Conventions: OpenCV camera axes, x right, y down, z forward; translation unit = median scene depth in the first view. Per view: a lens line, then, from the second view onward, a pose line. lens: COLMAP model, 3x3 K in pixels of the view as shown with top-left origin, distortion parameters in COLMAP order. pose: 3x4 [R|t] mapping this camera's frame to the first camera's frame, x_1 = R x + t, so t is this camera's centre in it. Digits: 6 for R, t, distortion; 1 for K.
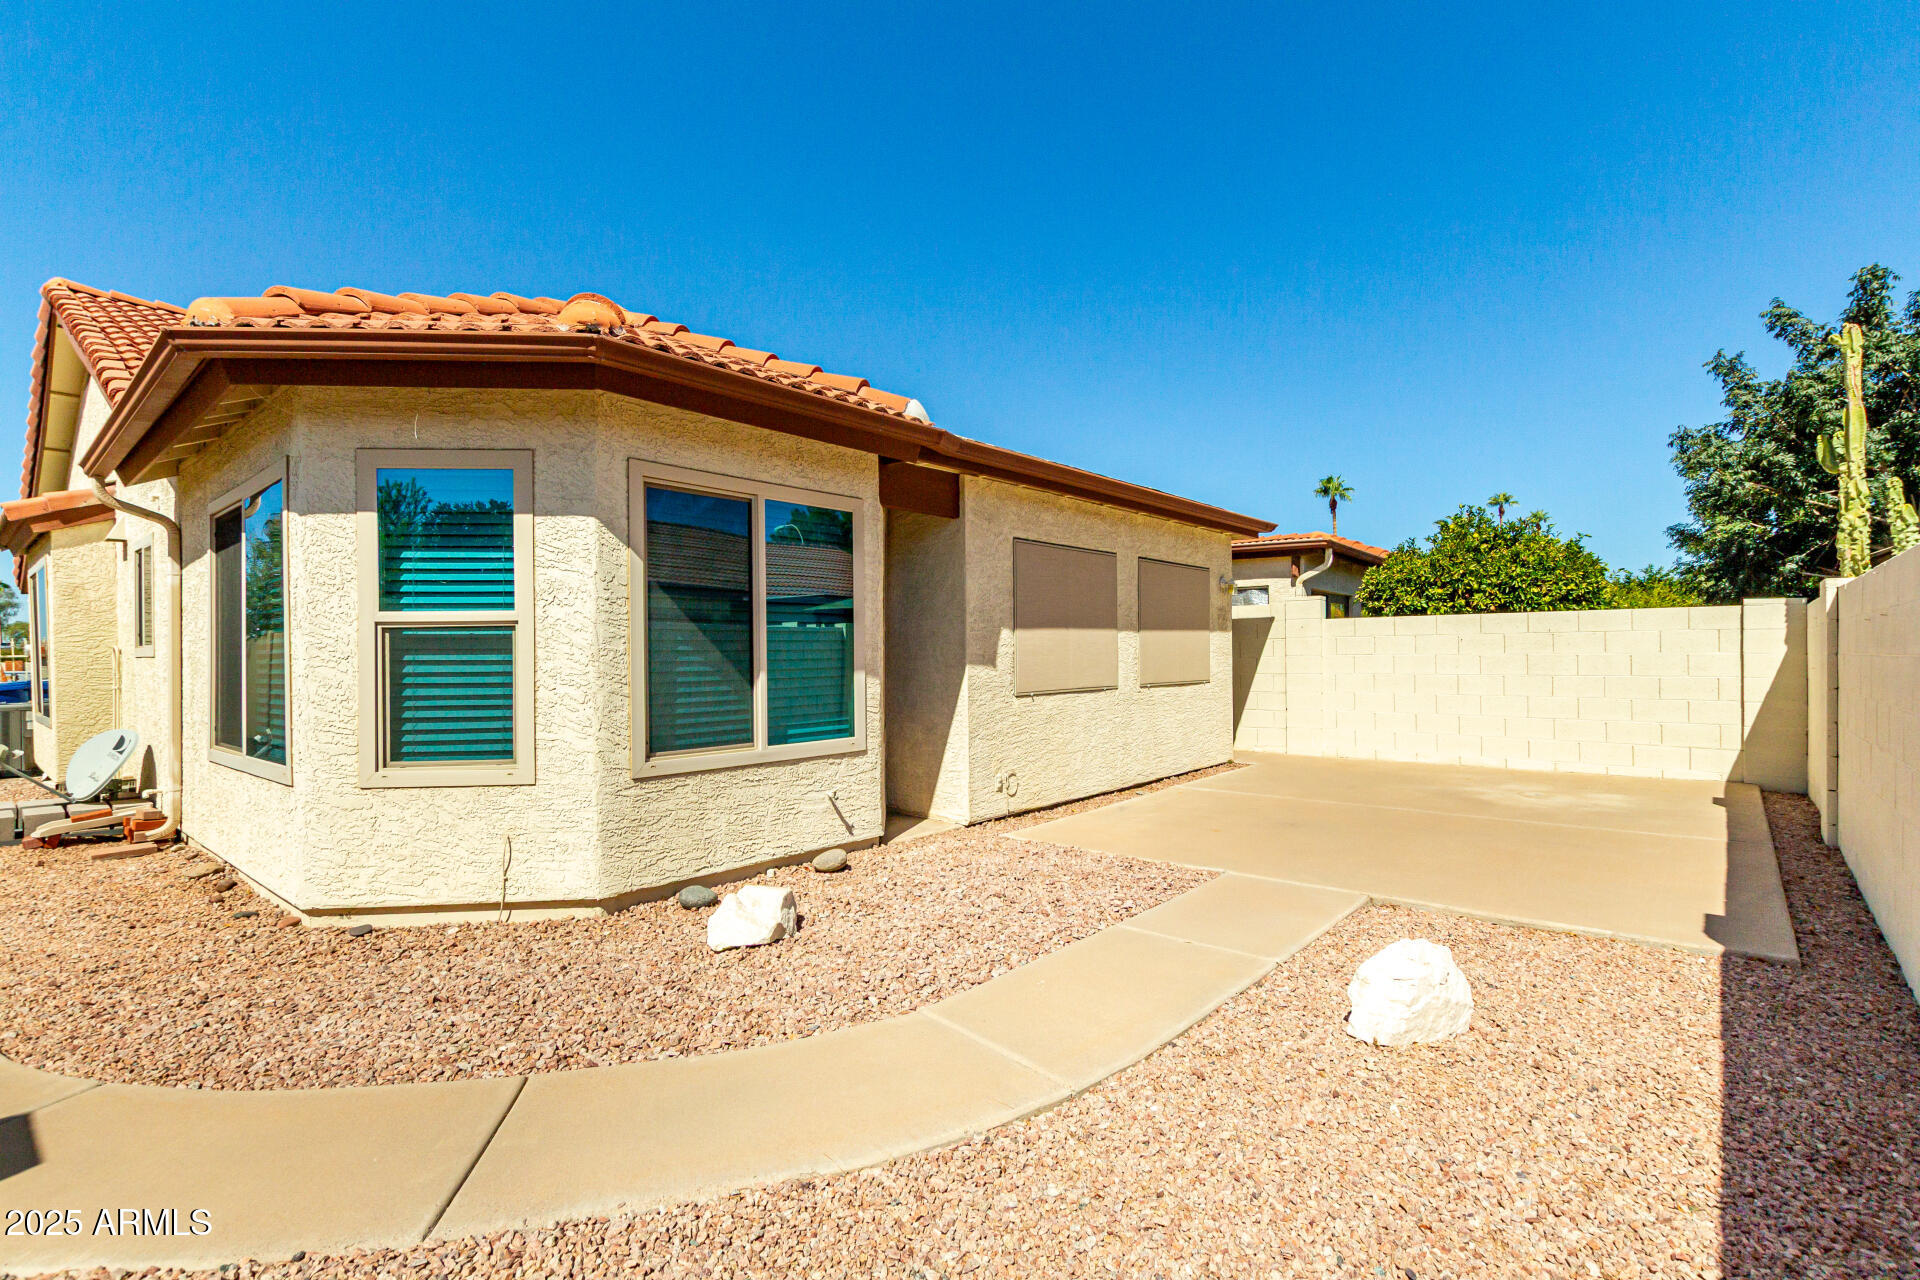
lens RADIAL K [[889.8, 0, 963.0], [0, 889.8, 650.4], [0, 0, 1]] dist [-0.001586, -0.000382]
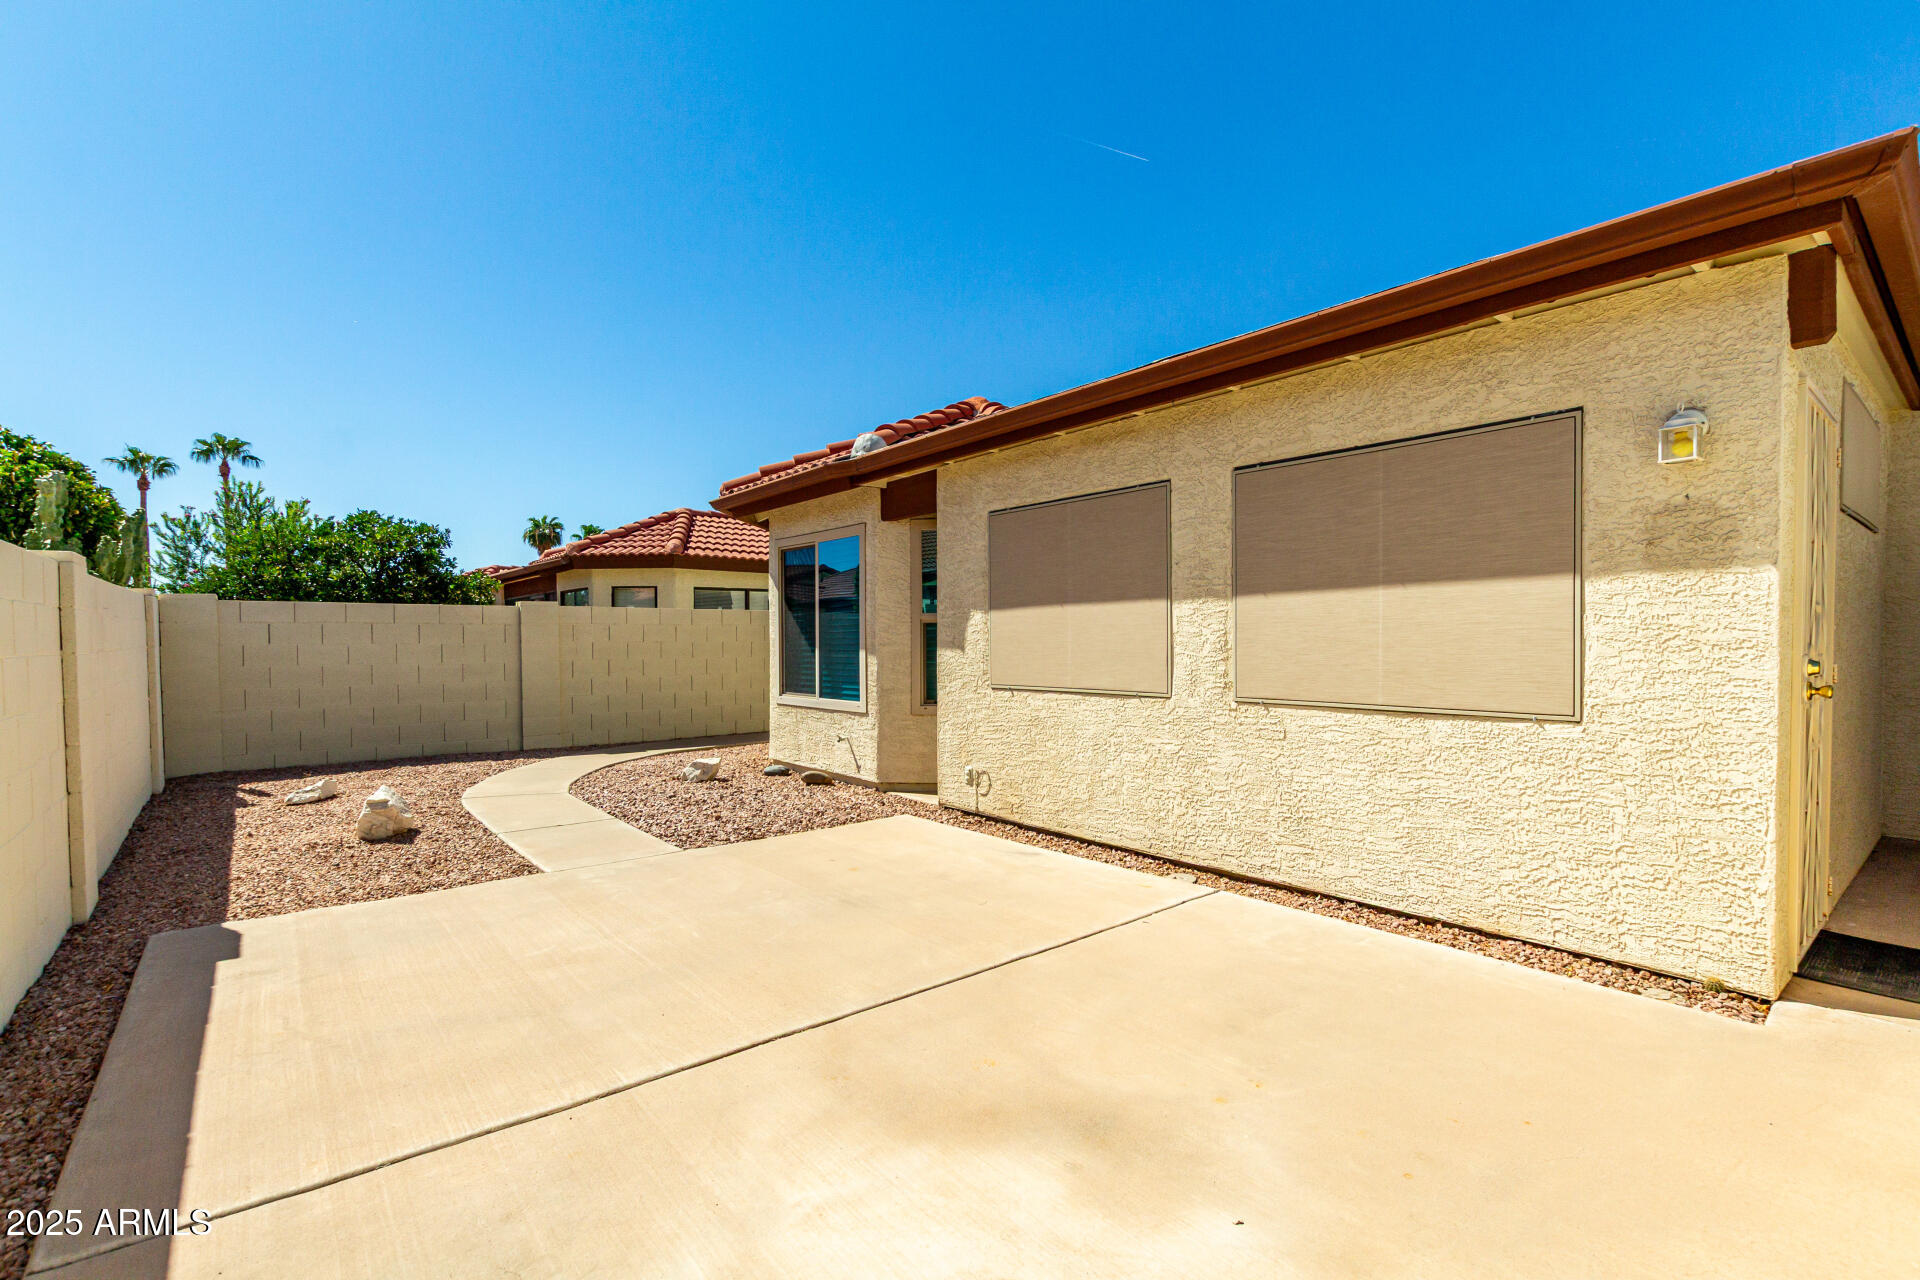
lens RADIAL K [[889.8, 0, 963.0], [0, 889.8, 650.4], [0, 0, 1]] dist [-0.001586, -0.000382]
pose [[-0.191268, 0.024005, -0.981244, 1.001112], [0.012529, 0.999679, 0.022014, -0.007168], [0.981458, -0.008083, -0.191508, 1.206418]]
